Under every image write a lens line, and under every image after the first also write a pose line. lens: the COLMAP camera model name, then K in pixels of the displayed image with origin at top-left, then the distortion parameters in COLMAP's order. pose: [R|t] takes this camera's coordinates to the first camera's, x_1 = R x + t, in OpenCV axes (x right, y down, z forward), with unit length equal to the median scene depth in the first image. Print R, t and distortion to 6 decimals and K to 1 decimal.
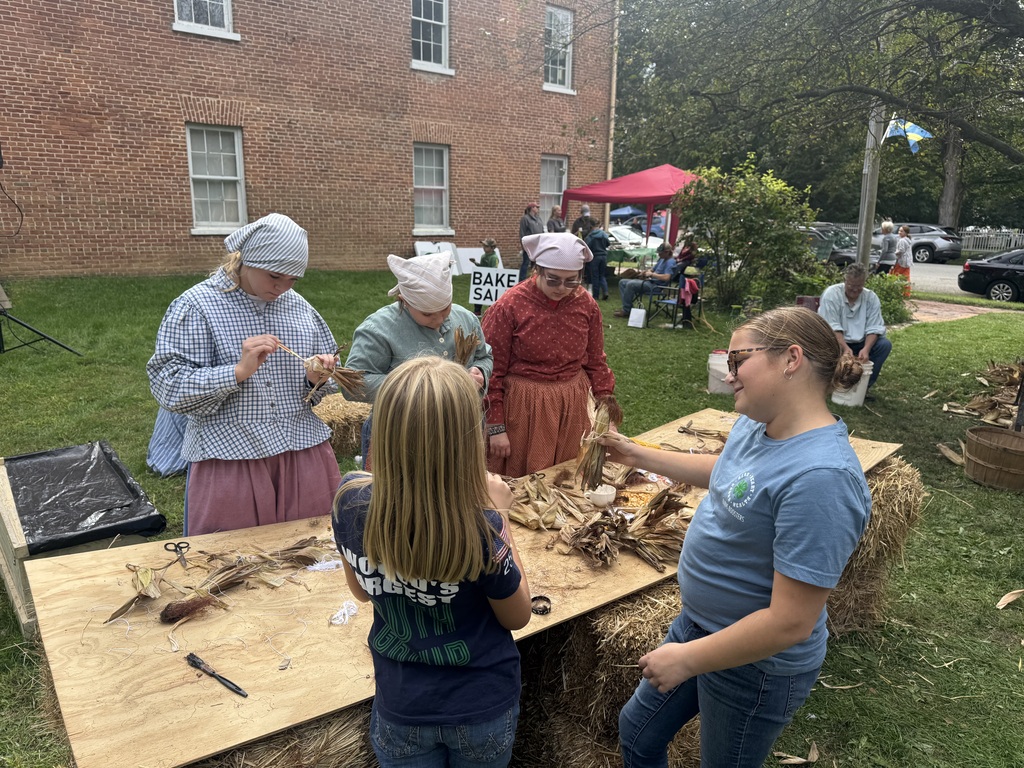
lens RADIAL K [[721.7, 0, 512.0], [0, 721.7, 384.0], [0, 0, 1]] dist [0.000626, -0.004784]
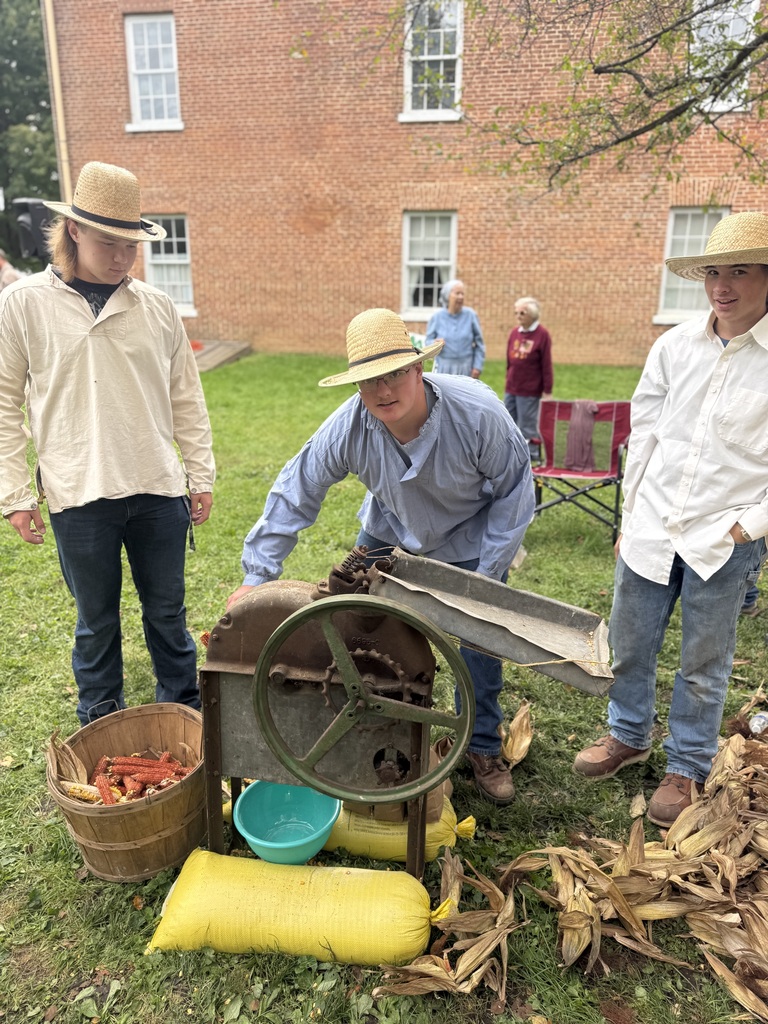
lens RADIAL K [[721.5, 0, 384.0], [0, 721.5, 512.0], [0, 0, 1]] dist [0.000920, -0.006076]
pose [[0.659377, 0.203201, -0.723831, 0.365186], [-0.166723, 0.978331, 0.122770, -0.054864], [0.733093, 0.039728, 0.678967, 0.271864]]
